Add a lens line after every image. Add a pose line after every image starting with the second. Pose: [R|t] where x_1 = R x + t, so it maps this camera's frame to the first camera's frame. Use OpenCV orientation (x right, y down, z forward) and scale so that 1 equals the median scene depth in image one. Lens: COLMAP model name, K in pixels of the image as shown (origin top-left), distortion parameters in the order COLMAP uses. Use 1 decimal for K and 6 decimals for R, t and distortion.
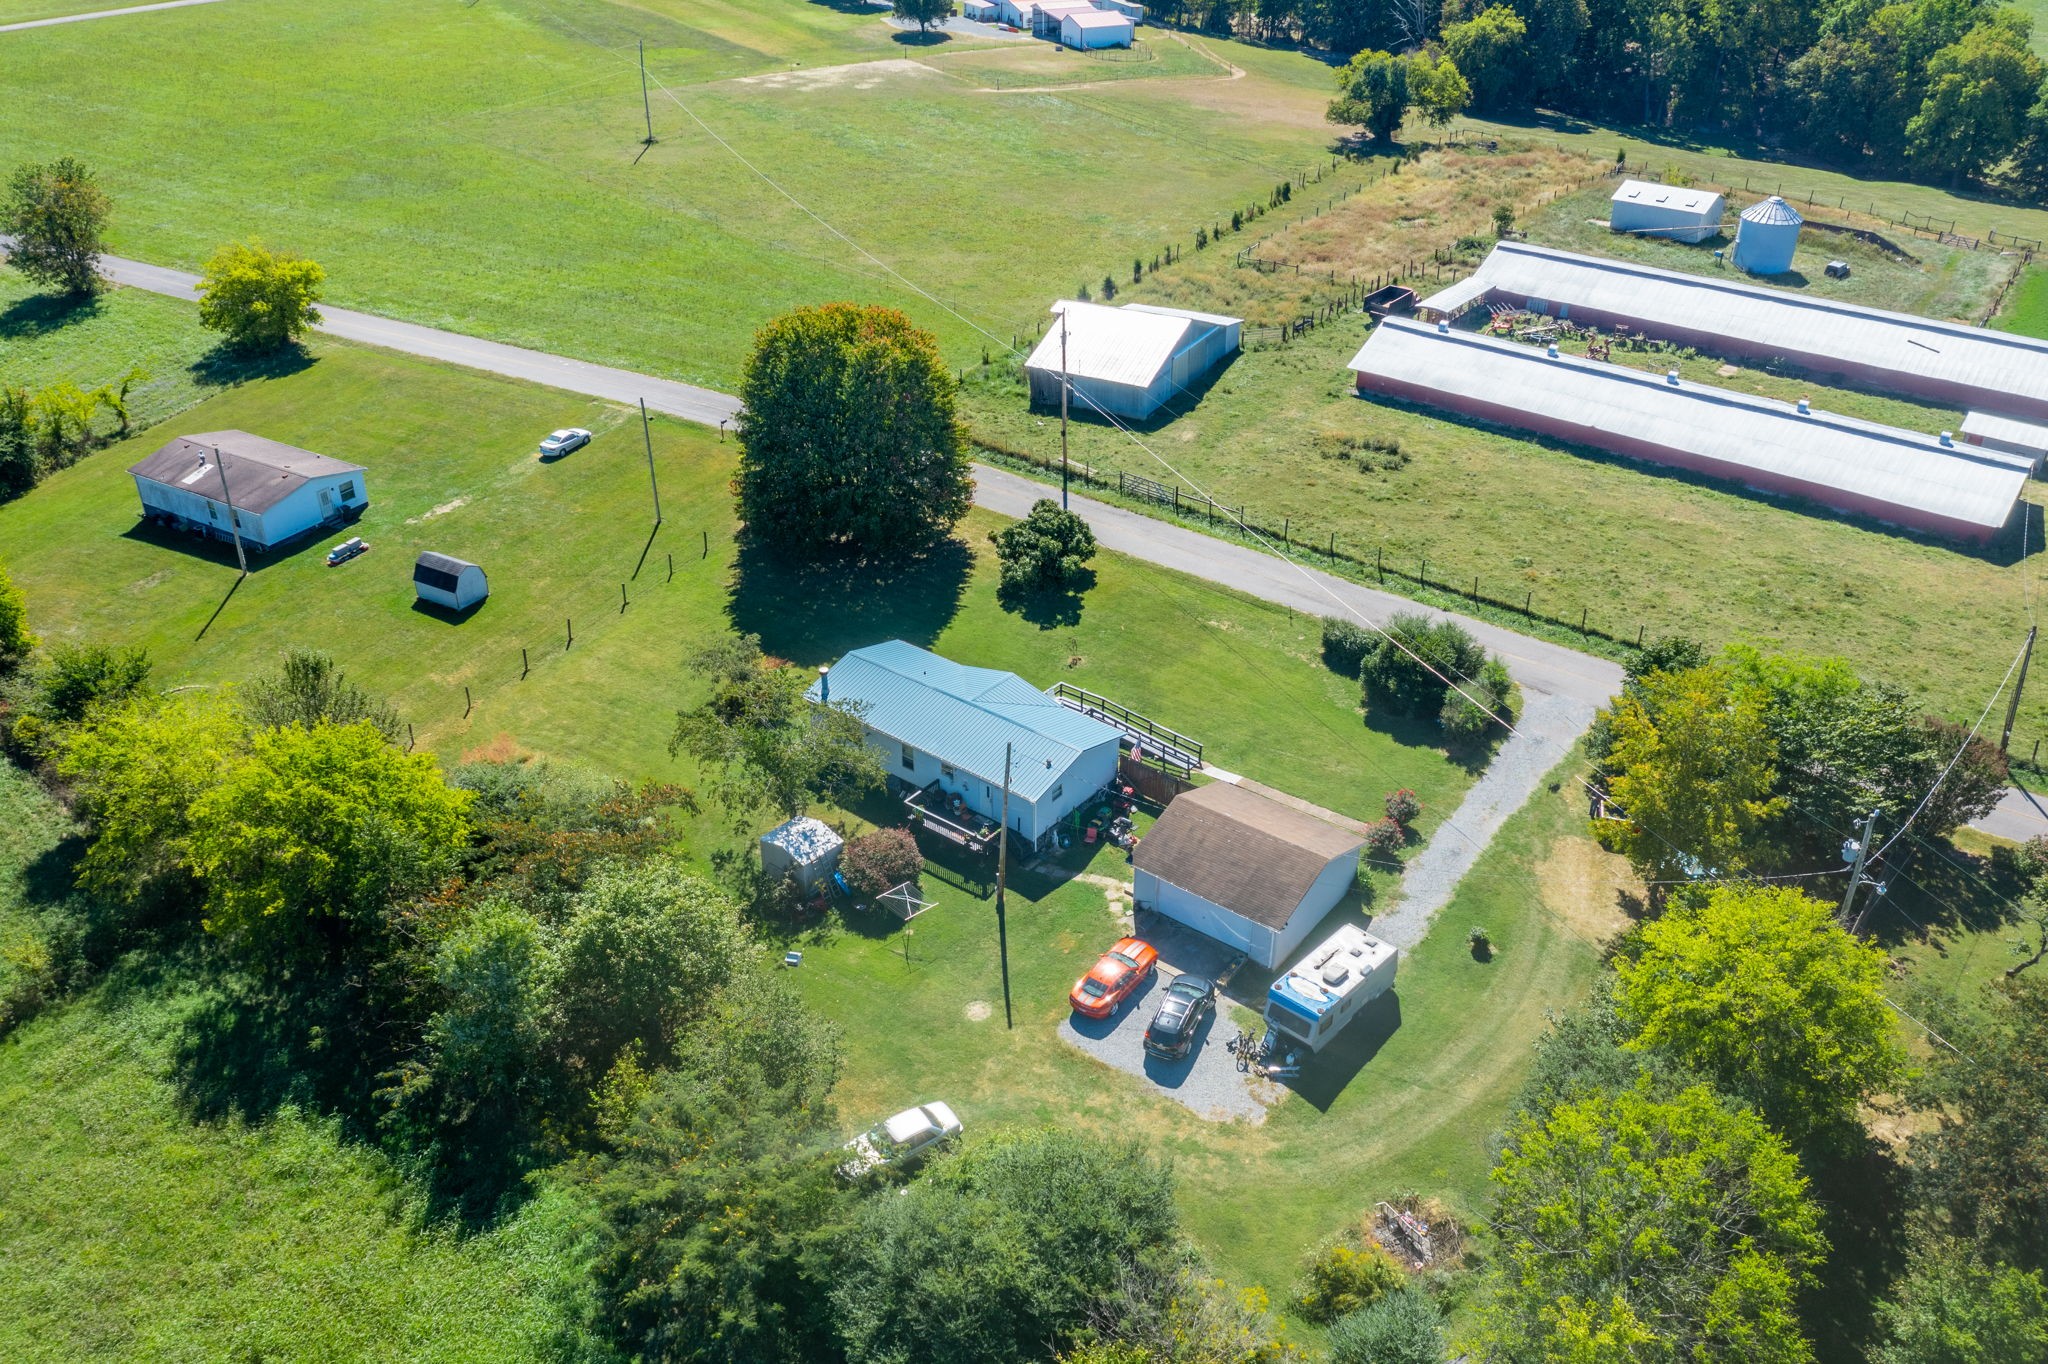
lens RADIAL K [[1604.4, 0, 1011.0], [0, 1604.4, 677.4], [0, 0, 1]] dist [-0.009317, -0.006470]
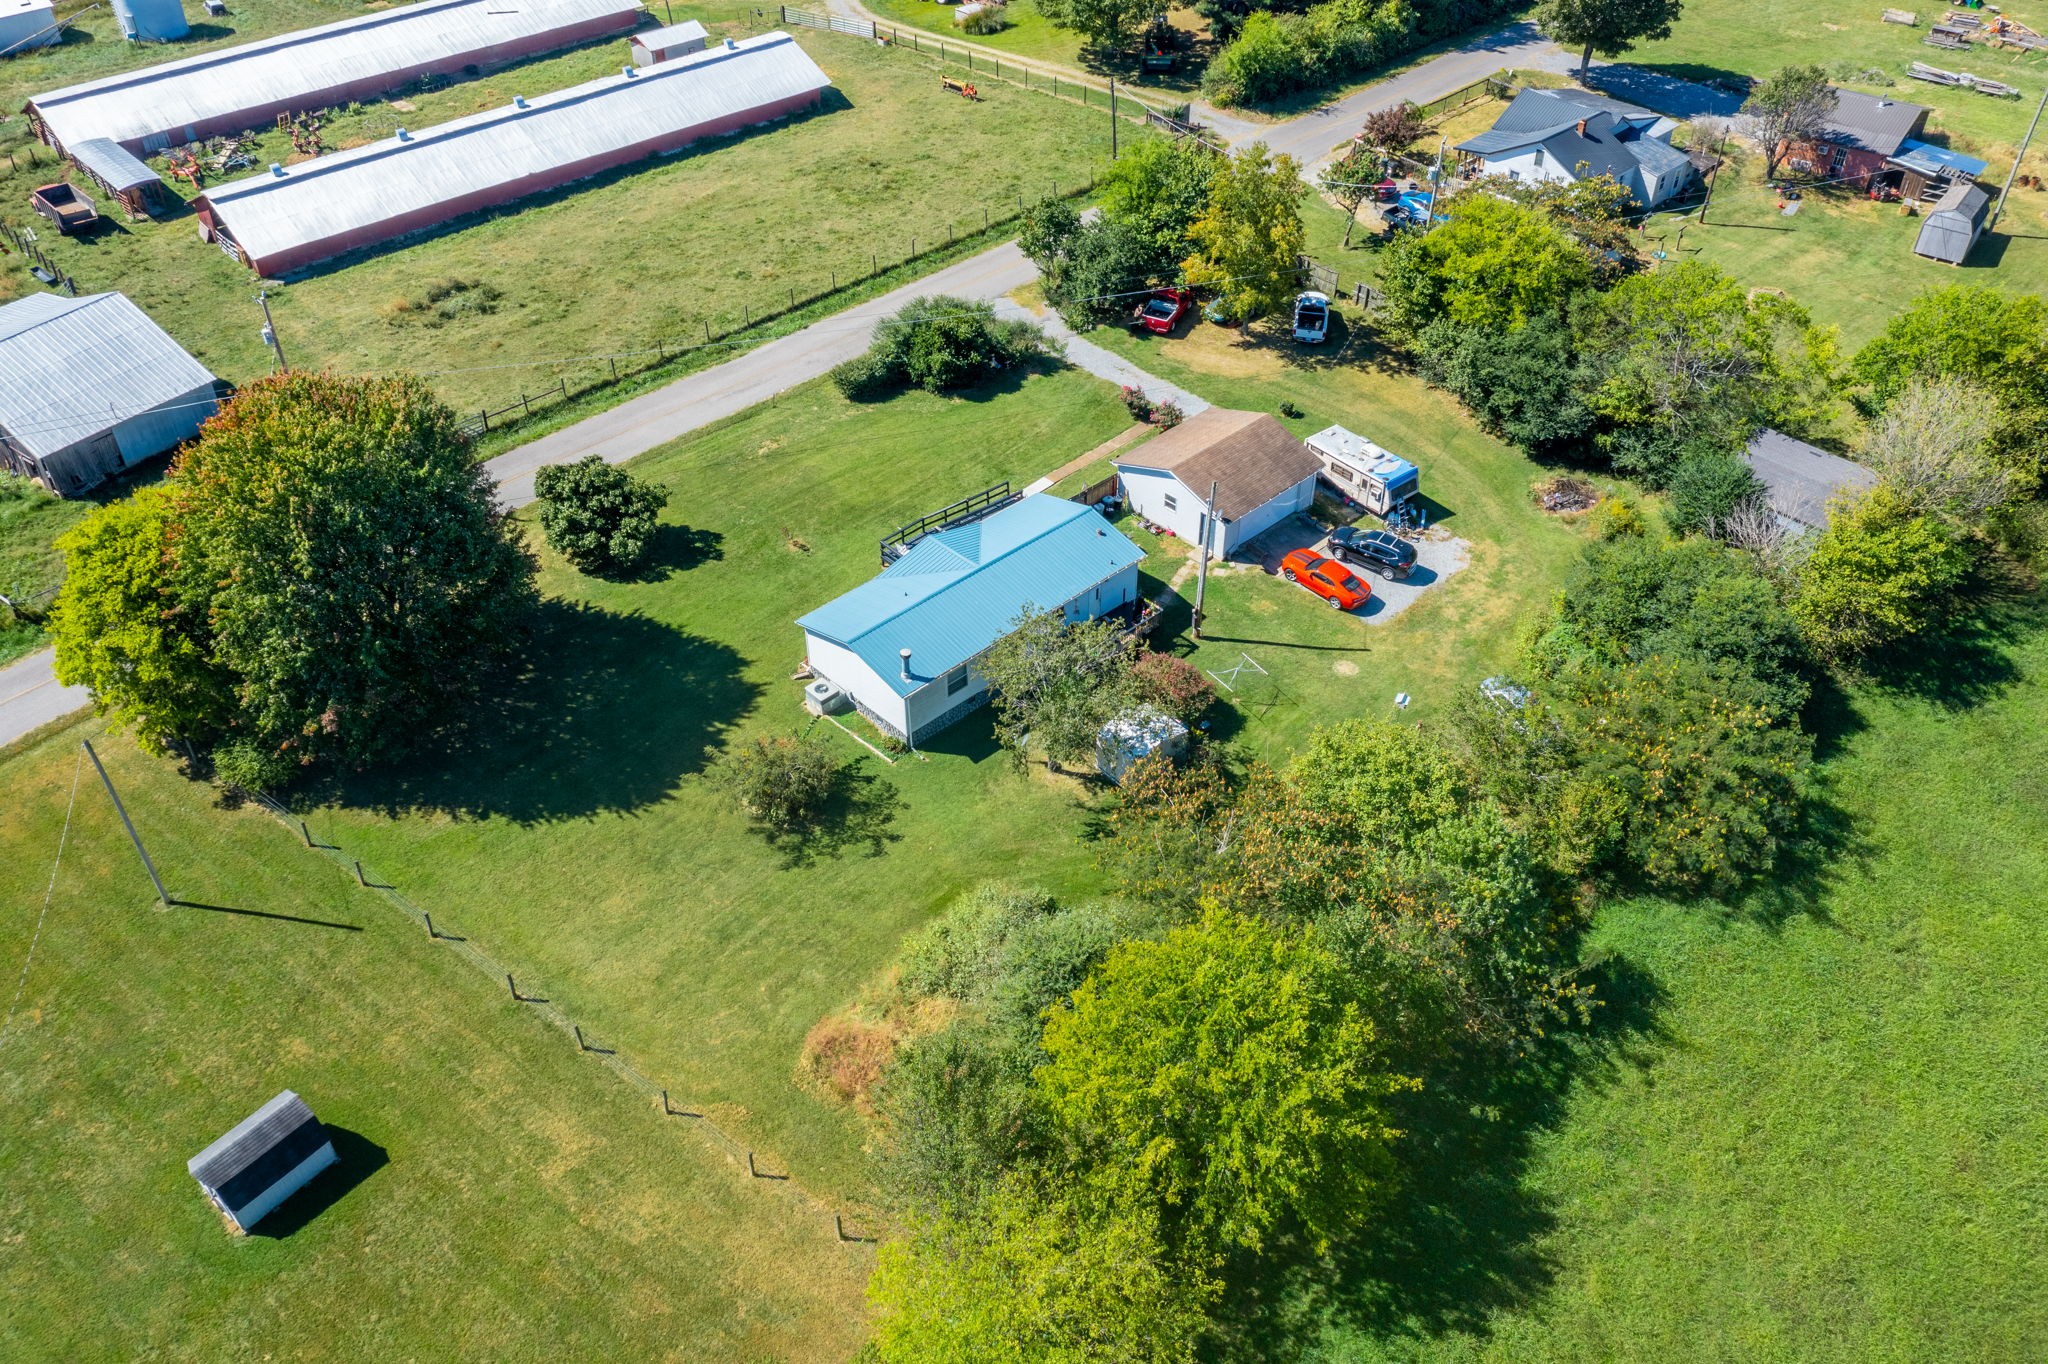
lens RADIAL K [[1604.4, 0, 1020.7], [0, 1604.4, 680.9], [0, 0, 1]] dist [-0.009317, -0.006470]
pose [[0.135532, -0.633681, 0.761629, -0.667574], [0.507837, 0.704493, 0.495773, -0.334731], [-0.850725, 0.319590, 0.417288, 0.534770]]
